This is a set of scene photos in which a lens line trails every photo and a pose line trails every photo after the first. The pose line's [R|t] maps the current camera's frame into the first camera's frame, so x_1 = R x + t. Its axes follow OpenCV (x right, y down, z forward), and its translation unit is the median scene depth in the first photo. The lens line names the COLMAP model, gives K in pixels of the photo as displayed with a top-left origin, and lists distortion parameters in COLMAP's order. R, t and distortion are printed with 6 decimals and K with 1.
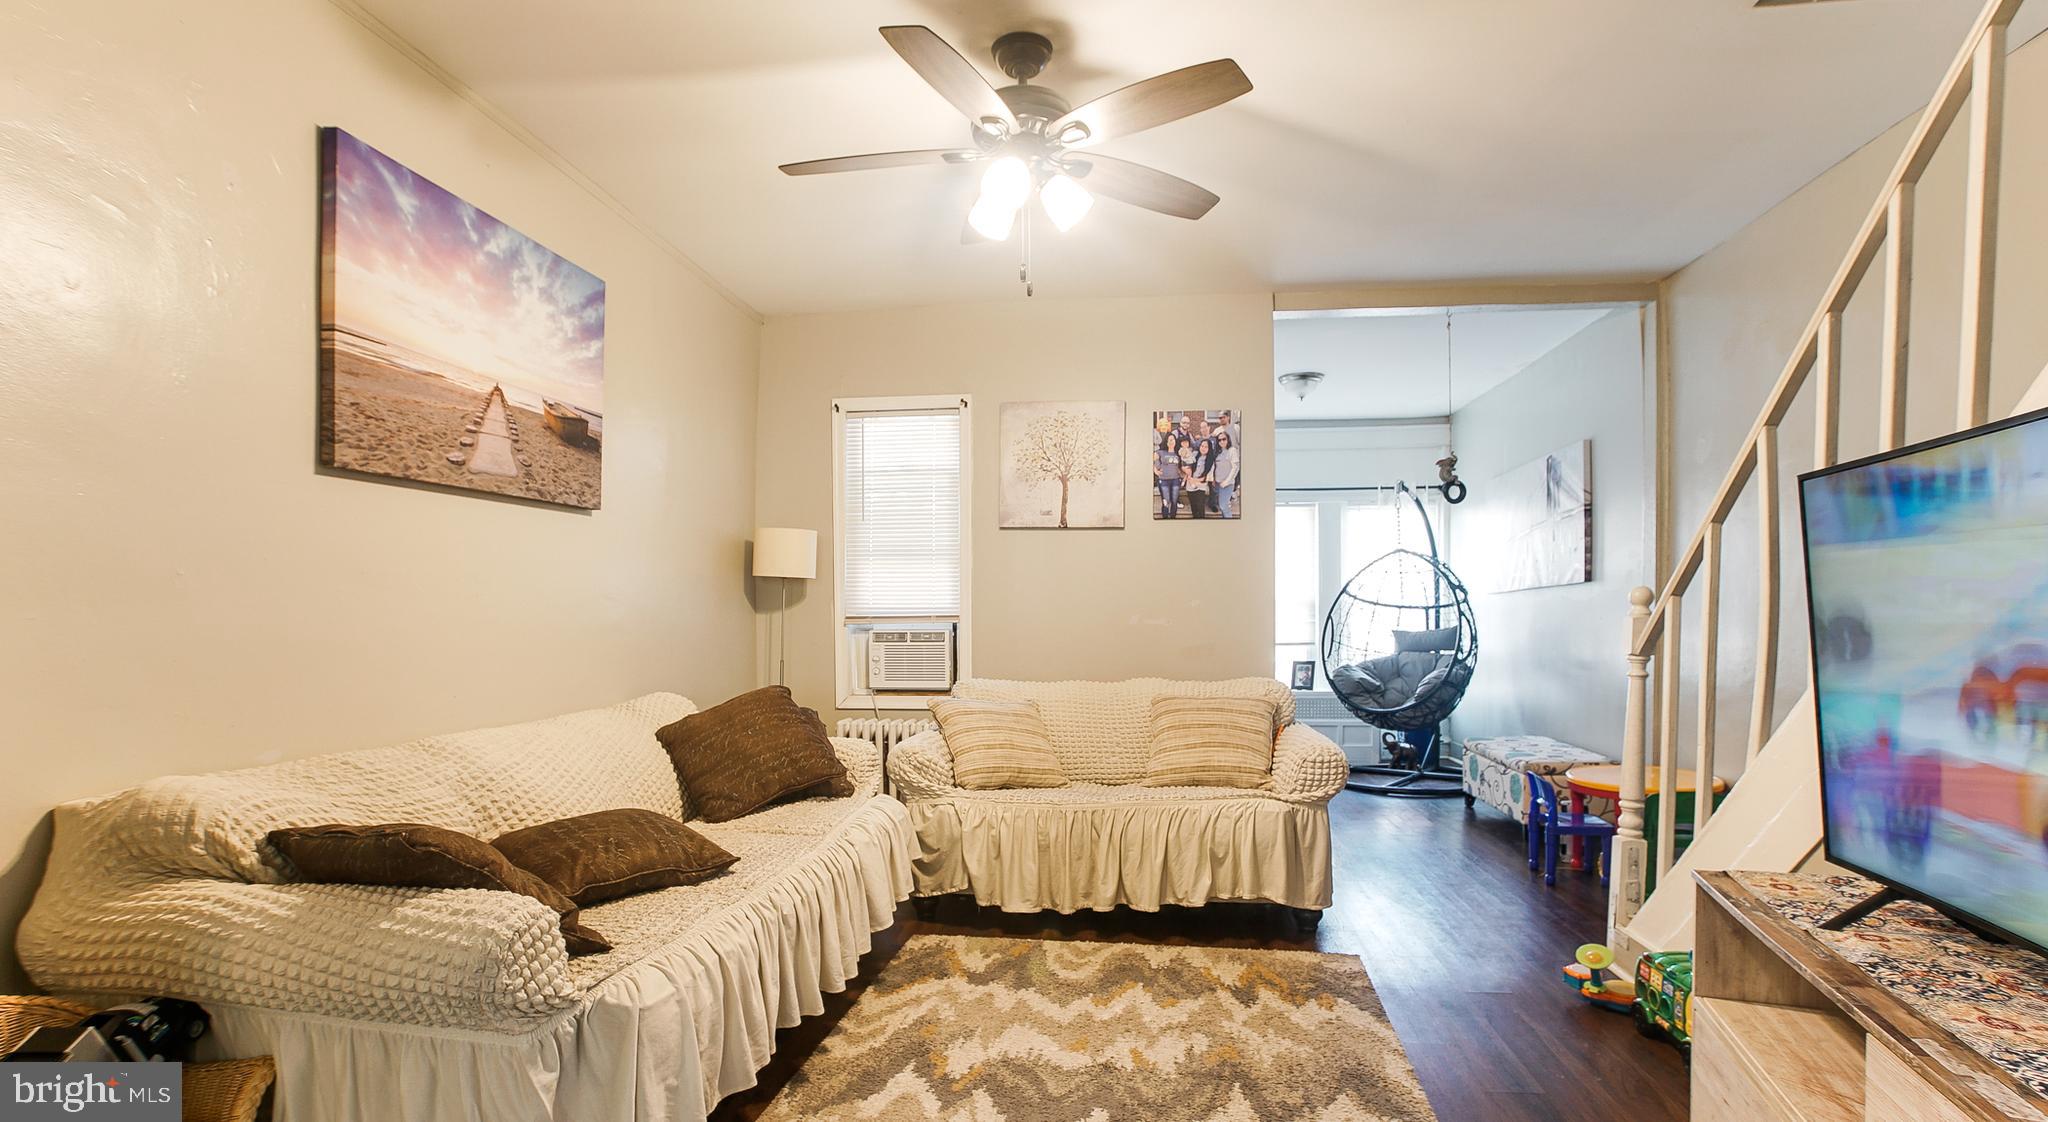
lens RADIAL K [[901.8, 0, 1023.9], [0, 901.8, 596.6], [0, 0, 1]] dist [-0.030721, -0.000063]
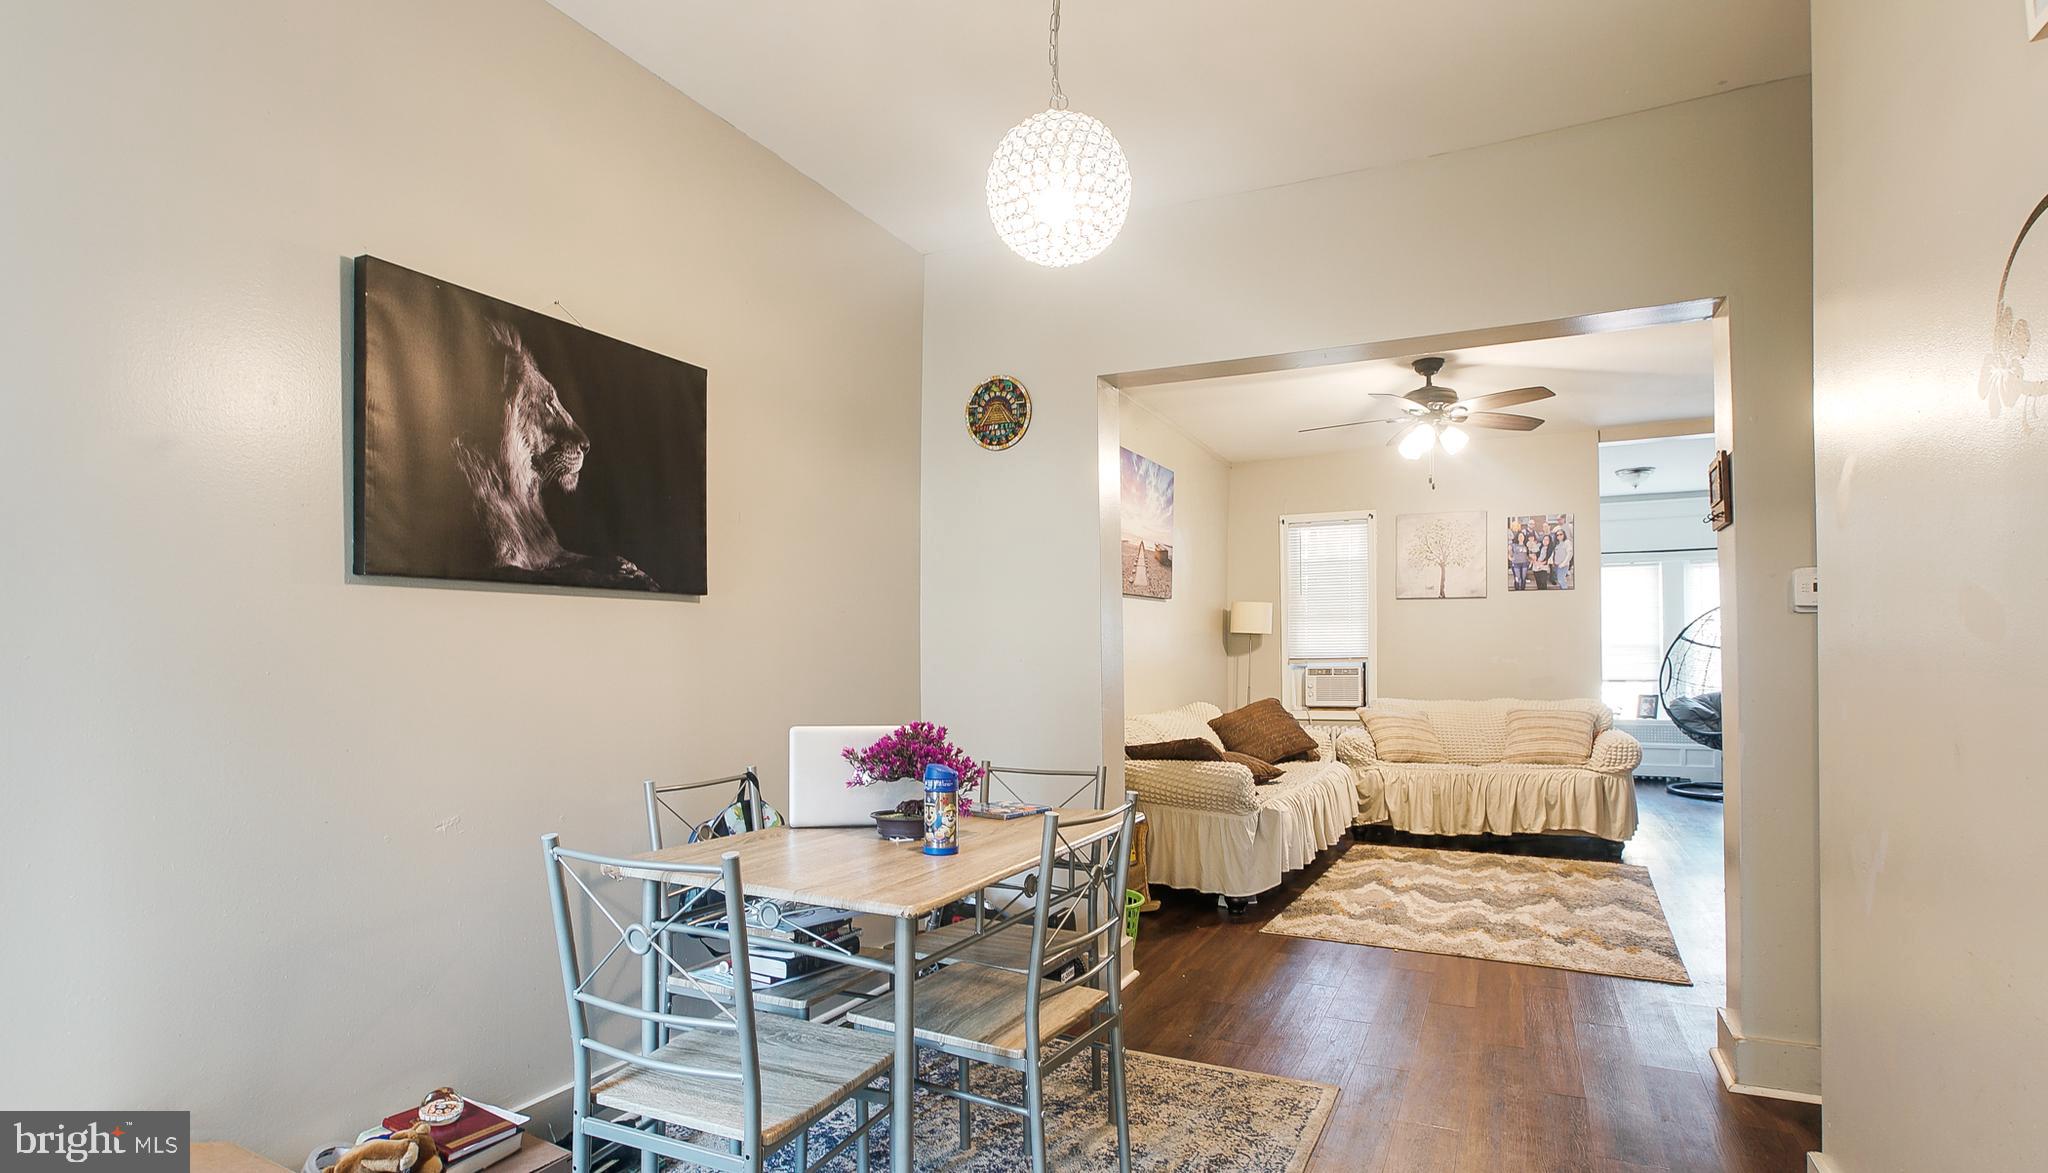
lens RADIAL K [[1100.7, 0, 1013.2], [0, 1100.7, 644.5], [0, 0, 1]] dist [-0.003924, -0.000150]
pose [[0.957517, -0.006960, -0.288292, -0.128517], [0.008877, 0.999946, 0.005345, -0.018199], [0.288240, -0.007677, 0.957528, -1.088230]]
